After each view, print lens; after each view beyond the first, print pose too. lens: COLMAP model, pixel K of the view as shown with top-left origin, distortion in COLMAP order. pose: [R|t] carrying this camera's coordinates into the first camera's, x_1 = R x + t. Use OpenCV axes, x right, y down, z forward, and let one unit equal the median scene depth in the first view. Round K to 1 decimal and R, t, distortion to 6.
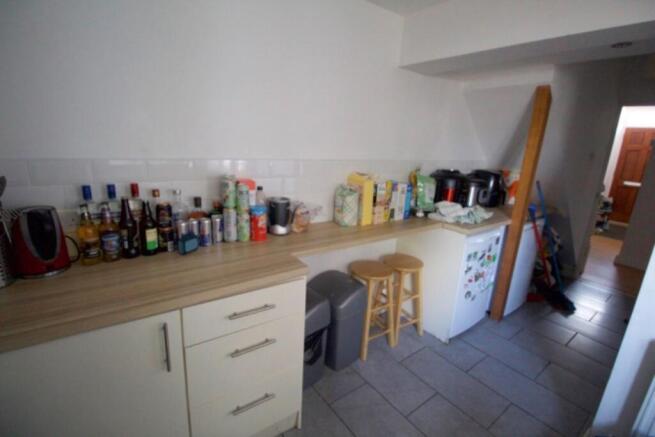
lens RADIAL K [[302.2, 0, 324.5], [0, 302.2, 215.5], [0, 0, 1]] dist [-0.001399, -0.012317]
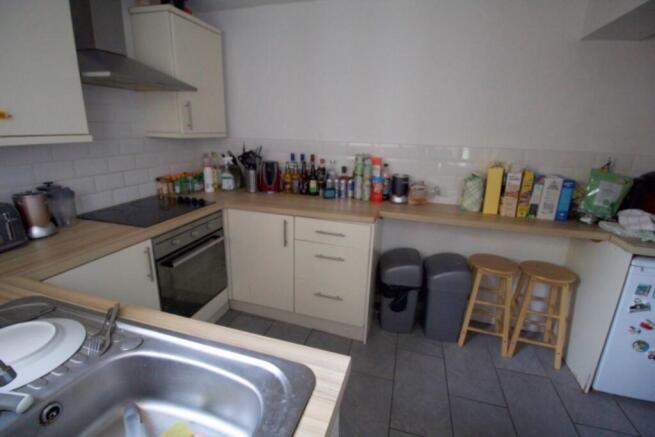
lens RADIAL K [[302.2, 0, 324.5], [0, 302.2, 215.5], [0, 0, 1]] dist [-0.001399, -0.012317]
pose [[0.608358, 0.184251, -0.771979, 0.725029], [-0.189934, 0.978214, 0.083796, 0.071617], [0.770601, 0.095647, 0.630100, -0.033821]]
